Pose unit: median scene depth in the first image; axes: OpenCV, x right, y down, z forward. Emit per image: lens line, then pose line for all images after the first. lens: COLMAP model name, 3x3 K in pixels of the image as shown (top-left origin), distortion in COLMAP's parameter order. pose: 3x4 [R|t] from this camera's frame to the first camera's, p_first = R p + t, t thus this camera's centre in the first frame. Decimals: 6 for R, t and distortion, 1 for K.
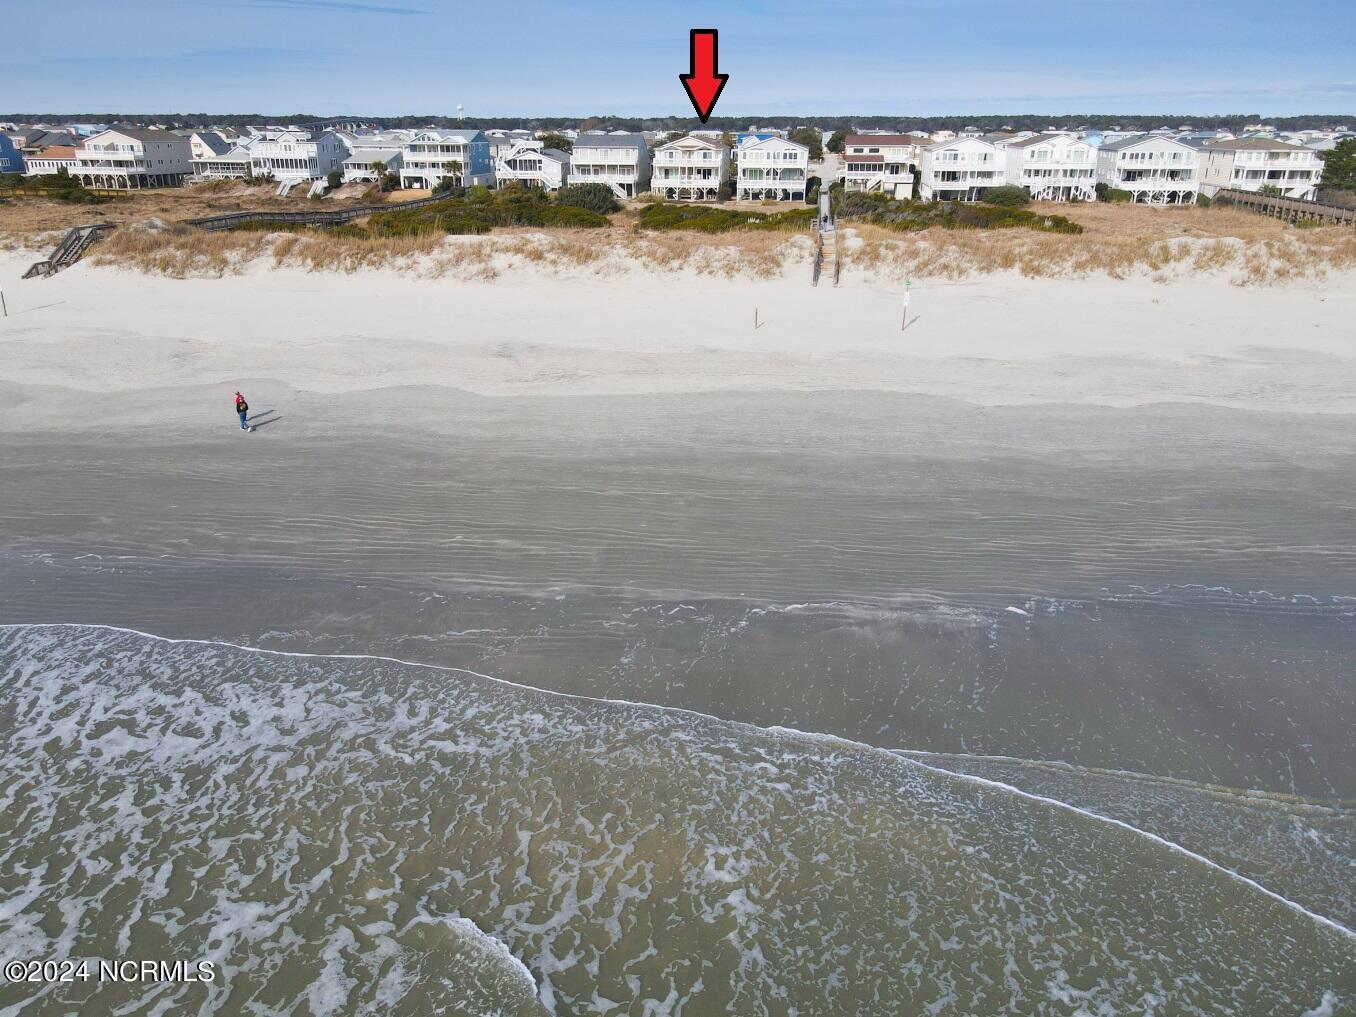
lens RADIAL K [[1114.4, 0, 678.0], [0, 1114.4, 508.5], [0, 0, 1]] dist [0.014323, 0.003619]
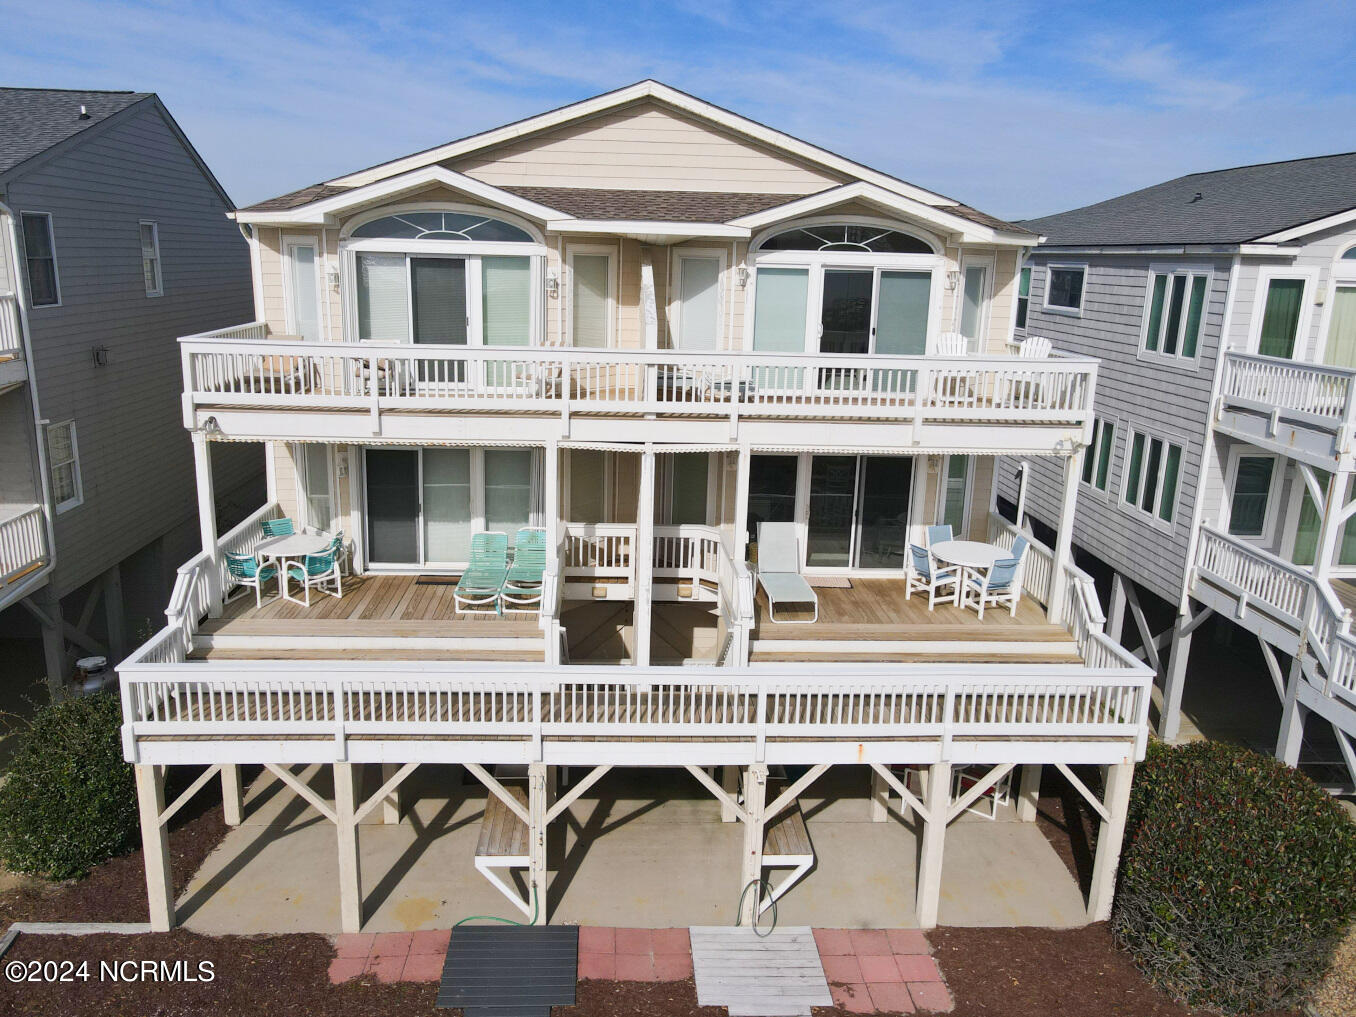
lens RADIAL K [[1114.4, 0, 678.0], [0, 1114.4, 508.5], [0, 0, 1]] dist [0.014323, 0.003619]
pose [[0.983242, -0.017349, 0.181477, -0.004117], [0.034576, 0.995140, -0.092200, -0.291176], [-0.178995, 0.096929, 0.979064, 0.912655]]
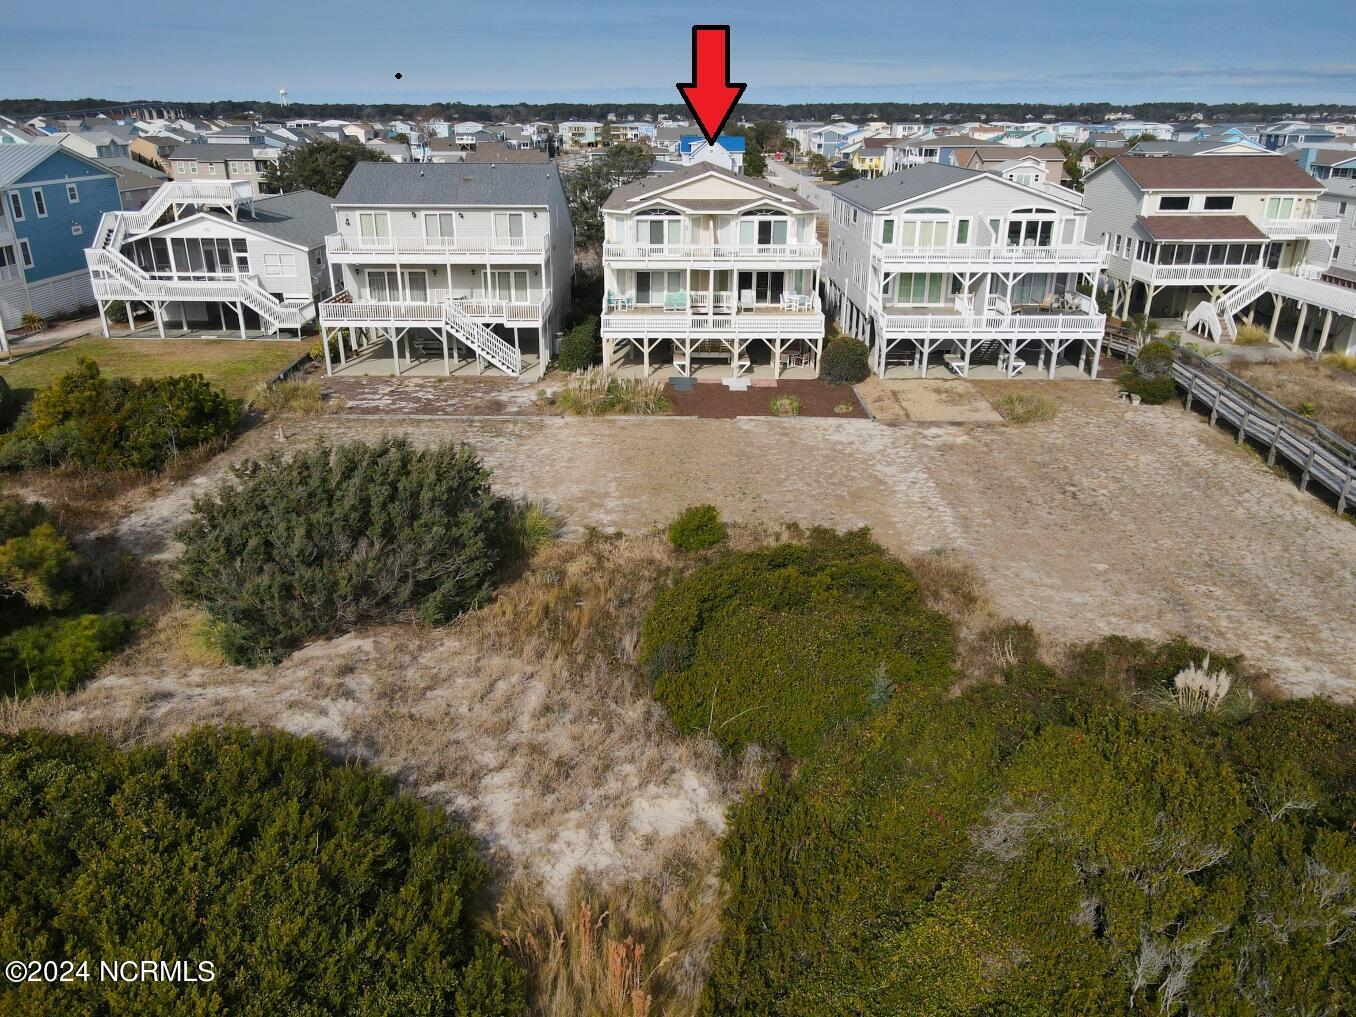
lens RADIAL K [[1114.4, 0, 678.0], [0, 1114.4, 508.5], [0, 0, 1]] dist [0.014323, 0.003619]
pose [[0.991791, -0.042632, 0.120551, -0.041159], [0.041361, 0.999059, 0.013021, -0.240999], [-0.120993, -0.007928, 0.992622, 0.683591]]
